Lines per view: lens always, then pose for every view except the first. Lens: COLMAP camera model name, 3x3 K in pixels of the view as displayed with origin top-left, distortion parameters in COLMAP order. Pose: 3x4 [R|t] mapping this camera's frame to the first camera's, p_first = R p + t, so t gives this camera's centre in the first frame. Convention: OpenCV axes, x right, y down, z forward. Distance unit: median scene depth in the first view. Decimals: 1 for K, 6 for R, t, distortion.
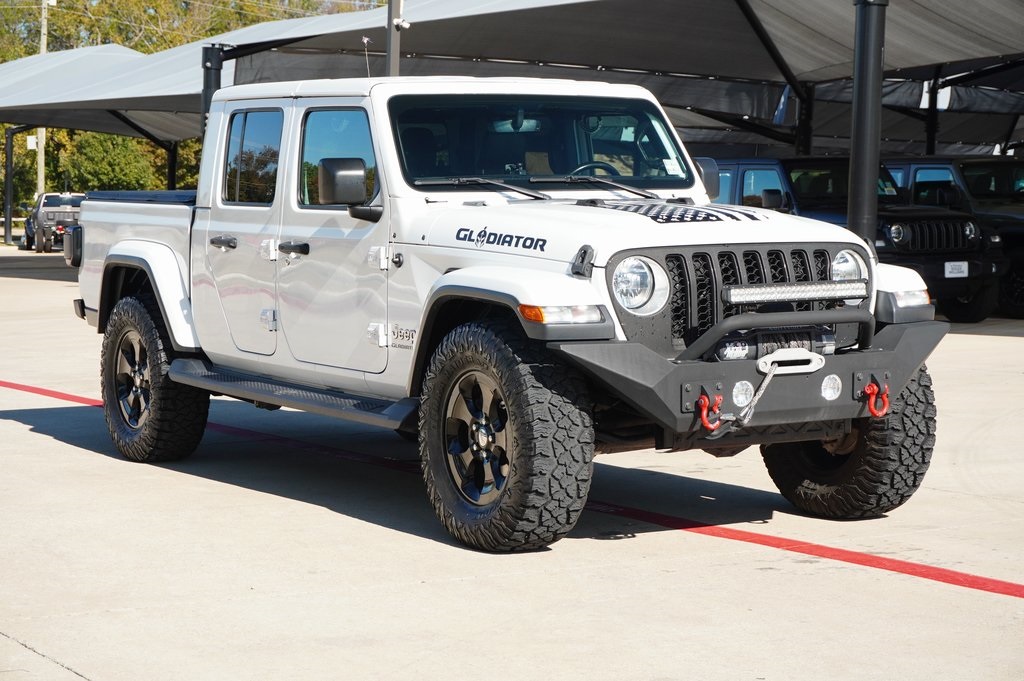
lens RADIAL K [[1993.6, 0, 512.0], [0, 1993.6, 340.5], [0, 0, 1]] dist [0.047600, -0.050533]
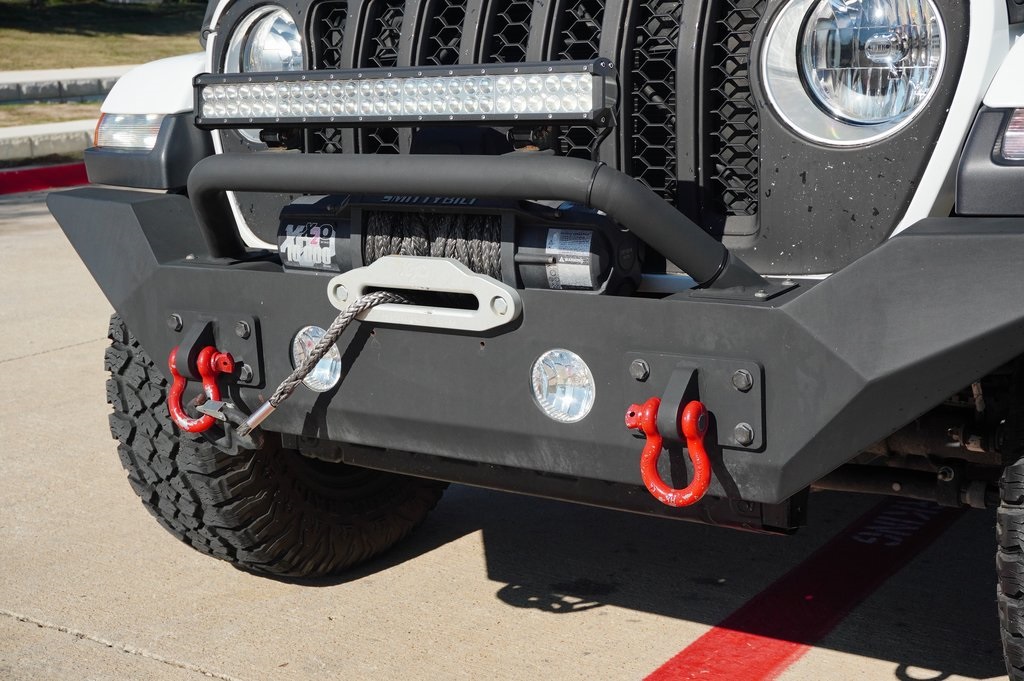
lens RADIAL K [[1484.9, 0, 512.0], [0, 1484.9, 340.5], [0, 0, 1]] dist [0.029177, 0.063289]
pose [[0.434875, 0.167646, -0.884748, 0.384098], [-0.032896, 0.984819, 0.170439, -0.027157], [0.899890, -0.045015, 0.433788, 0.896766]]
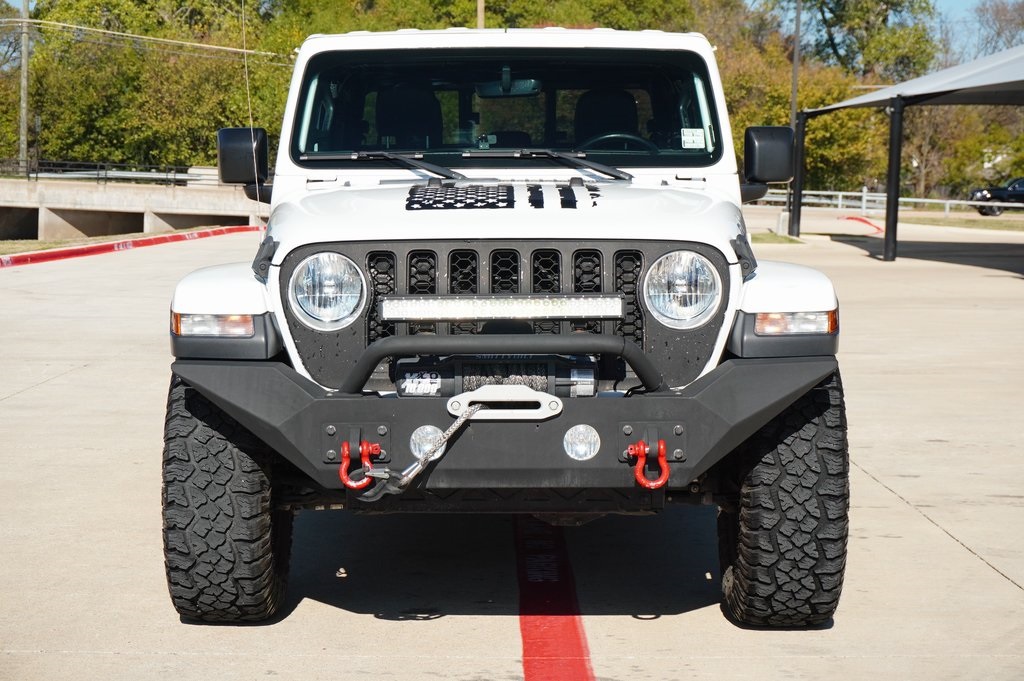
lens RADIAL K [[1993.6, 0, 512.0], [0, 1993.6, 340.5], [0, 0, 1]] dist [0.047600, -0.050533]
pose [[0.856258, 0.044976, -0.514586, 0.512931], [-0.040437, 0.998981, 0.020026, -0.026763], [0.514962, 0.003661, 0.857205, 0.379557]]
